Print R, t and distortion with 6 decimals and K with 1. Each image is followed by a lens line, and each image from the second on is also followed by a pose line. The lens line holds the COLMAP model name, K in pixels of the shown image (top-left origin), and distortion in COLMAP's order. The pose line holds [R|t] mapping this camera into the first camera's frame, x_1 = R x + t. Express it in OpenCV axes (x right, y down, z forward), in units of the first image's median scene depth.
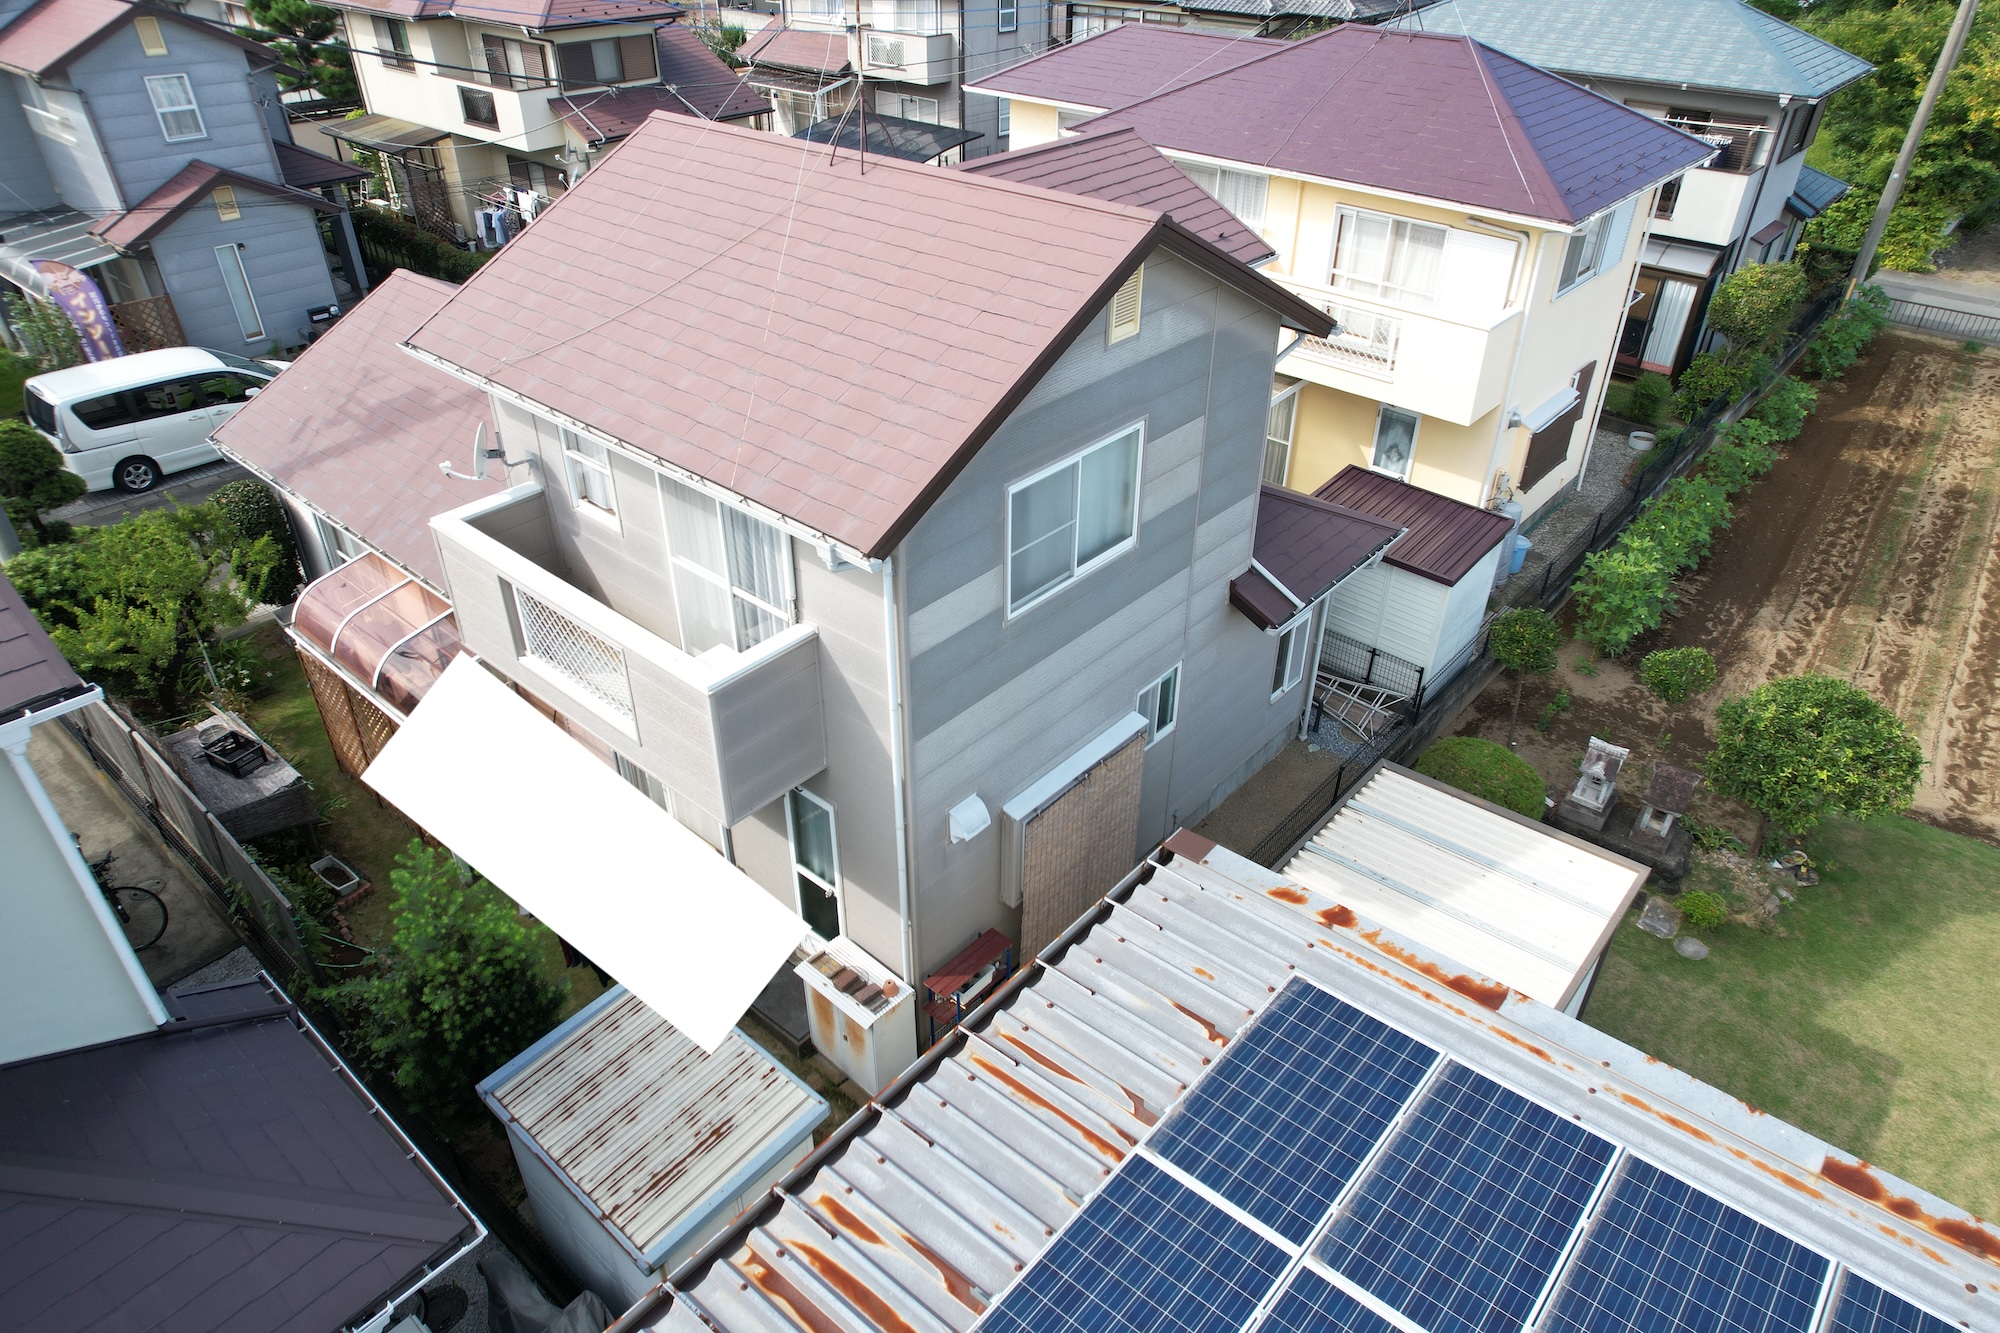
lens RADIAL K [[1261.2, 0, 1000.0], [0, 1261.2, 666.5], [0, 0, 1]] dist [-0.074495, 0.081780]
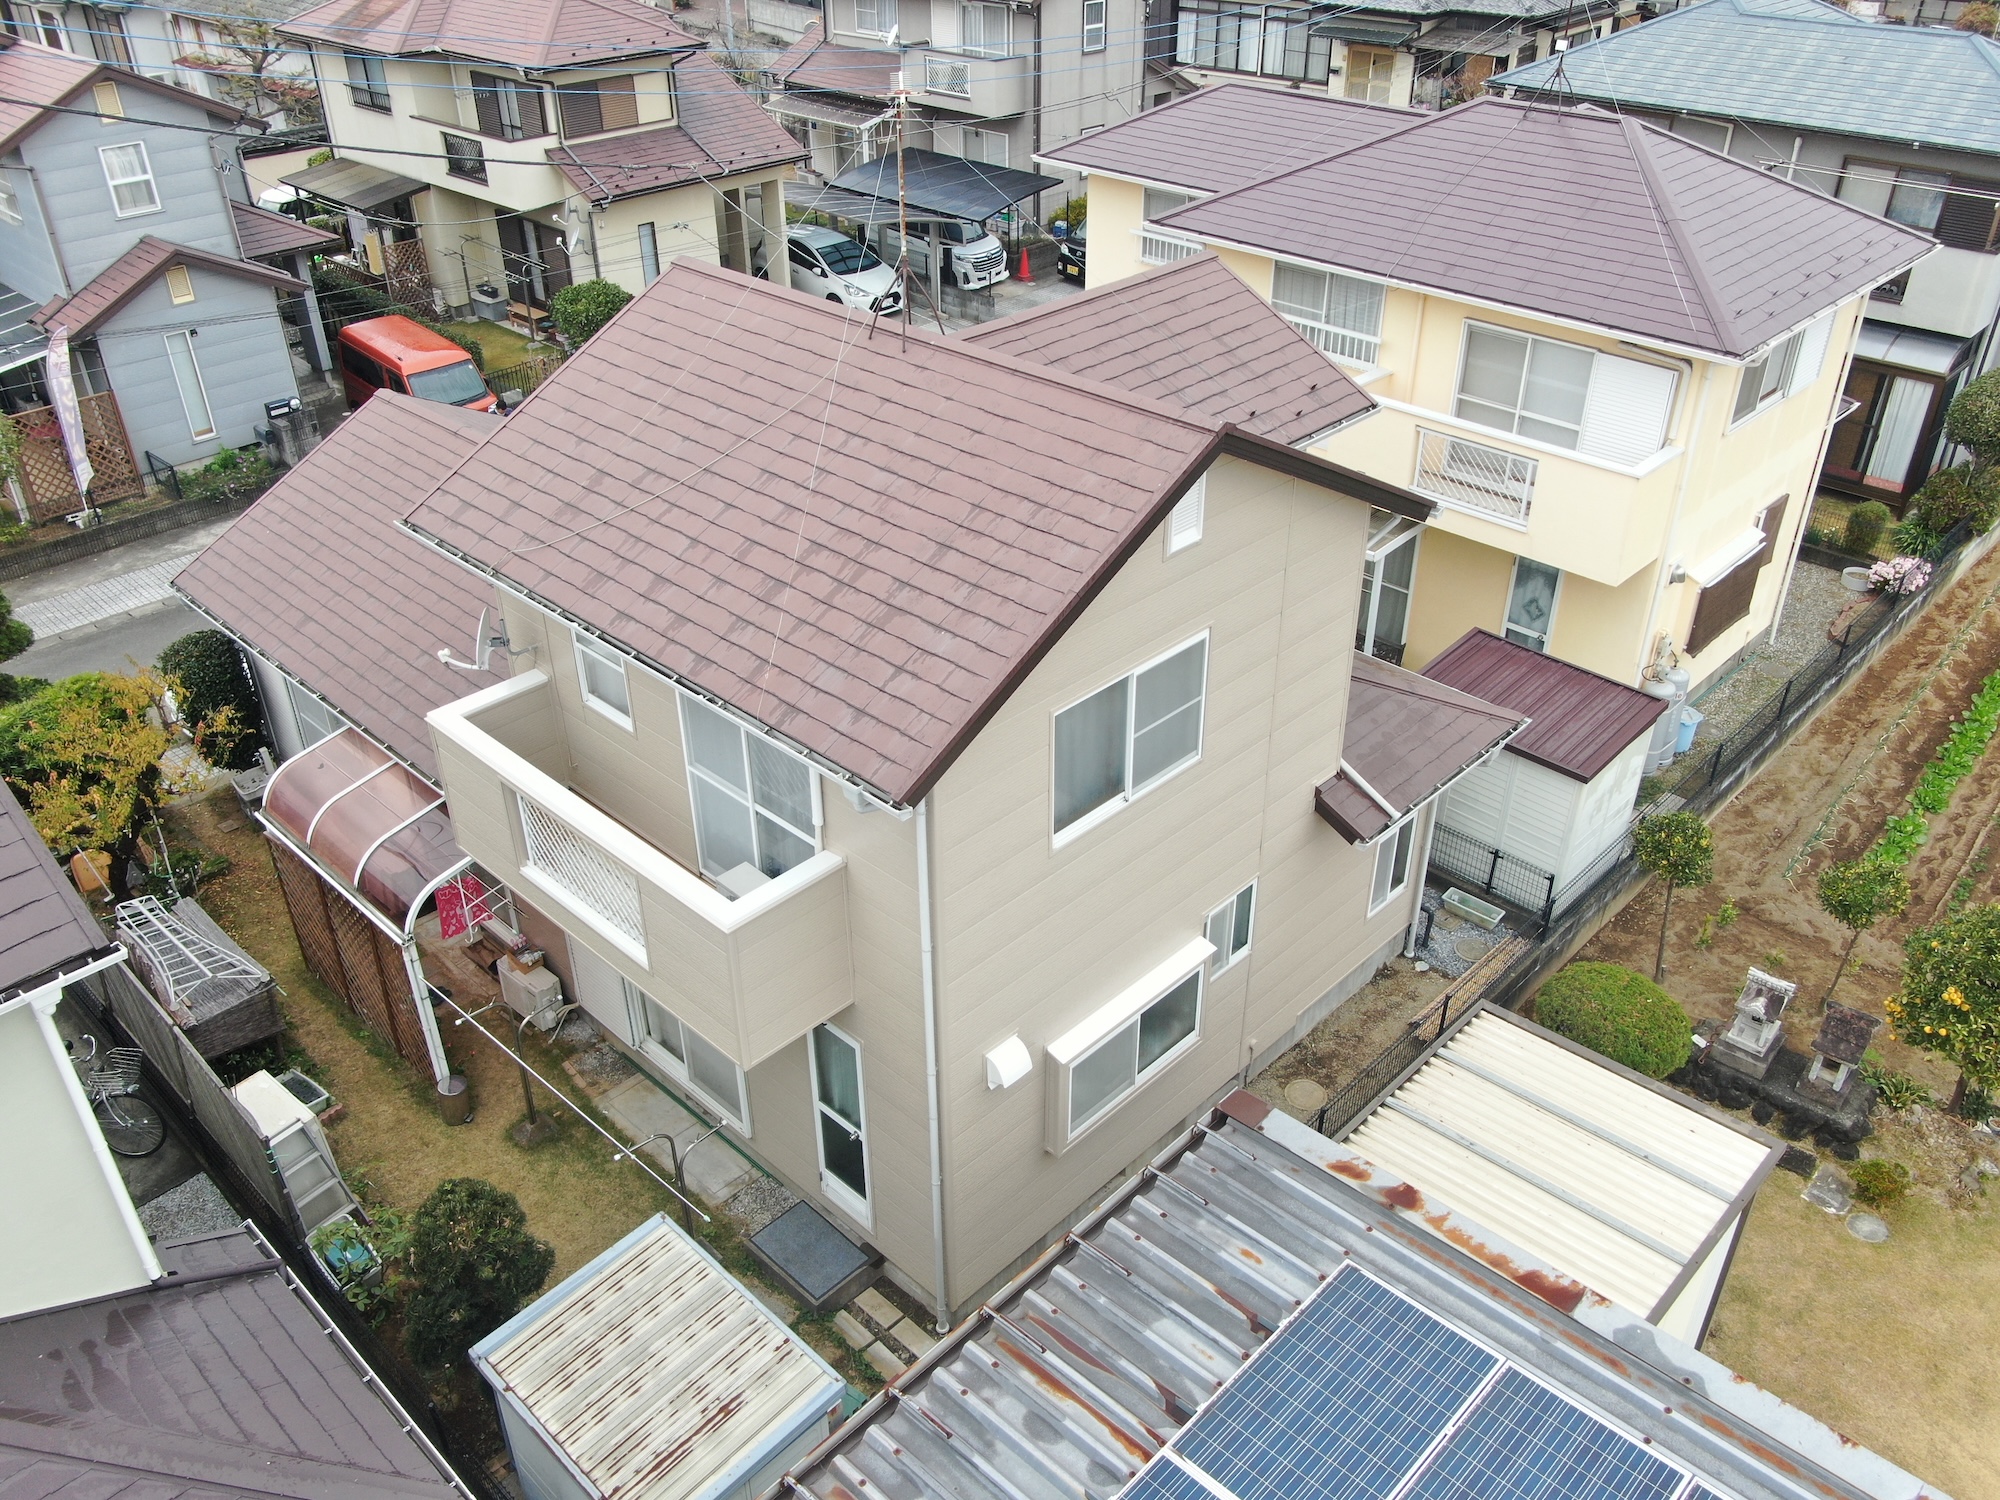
lens RADIAL K [[1588.7, 0, 1000.0], [0, 1588.7, 750.0], [0, 0, 1]] dist [-0.003123, 0.003248]
pose [[0.998450, 0.017034, -0.052993, 0.019573], [-0.018303, 0.999555, -0.023560, -0.057656], [0.052568, 0.024494, 0.998317, -0.112620]]
